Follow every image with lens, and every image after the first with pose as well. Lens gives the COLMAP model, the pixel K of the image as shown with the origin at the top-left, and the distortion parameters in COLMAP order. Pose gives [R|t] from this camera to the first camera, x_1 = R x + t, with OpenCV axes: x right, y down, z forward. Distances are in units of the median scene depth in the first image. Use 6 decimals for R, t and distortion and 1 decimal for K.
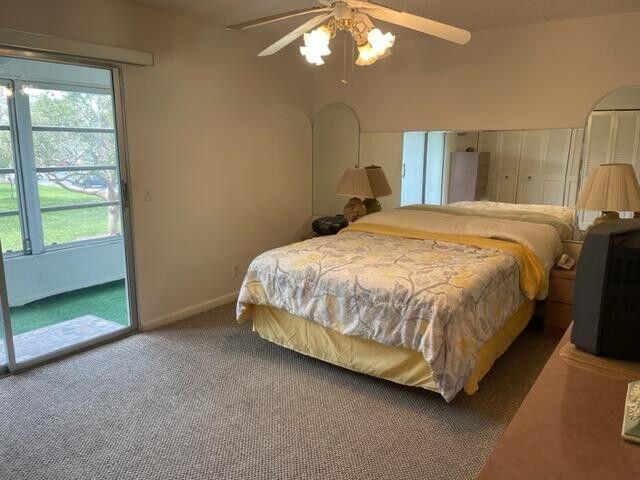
lens RADIAL K [[482.5, 0, 324.4], [0, 482.5, 240.0], [0, 0, 1]] dist [0.060847, -0.080471]
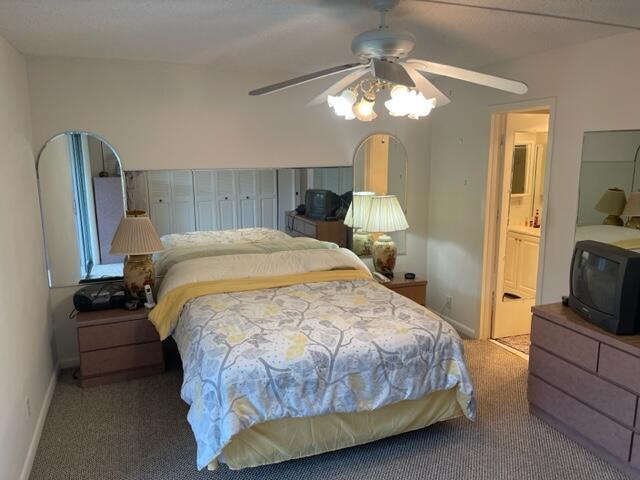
lens RADIAL K [[482.5, 0, 321.1], [0, 482.5, 234.8], [0, 0, 1]] dist [0.060847, -0.080471]
pose [[0.533275, -0.159056, 0.830854, -0.679905], [0.159570, 0.983447, 0.085849, -0.210319], [-0.830756, 0.086798, 0.549828, 0.513006]]
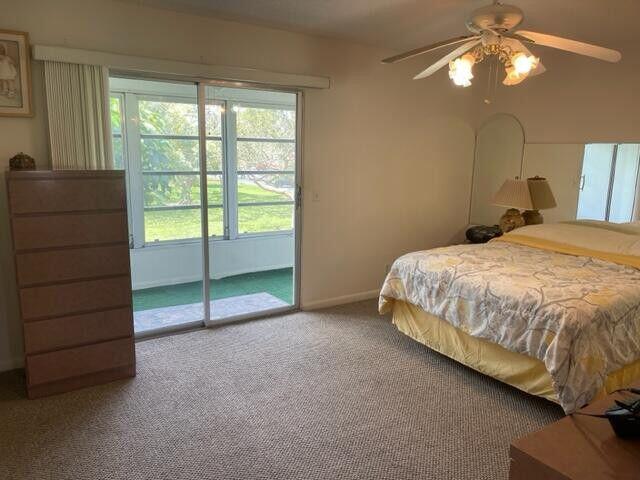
lens RADIAL K [[482.5, 0, 316.8], [0, 482.5, 238.1], [0, 0, 1]] dist [0.060847, -0.080471]
pose [[0.930126, 0.078709, -0.358707, 0.084013], [-0.083483, 0.996507, 0.002188, 0.006126], [0.357627, 0.027911, 0.933447, -0.119499]]
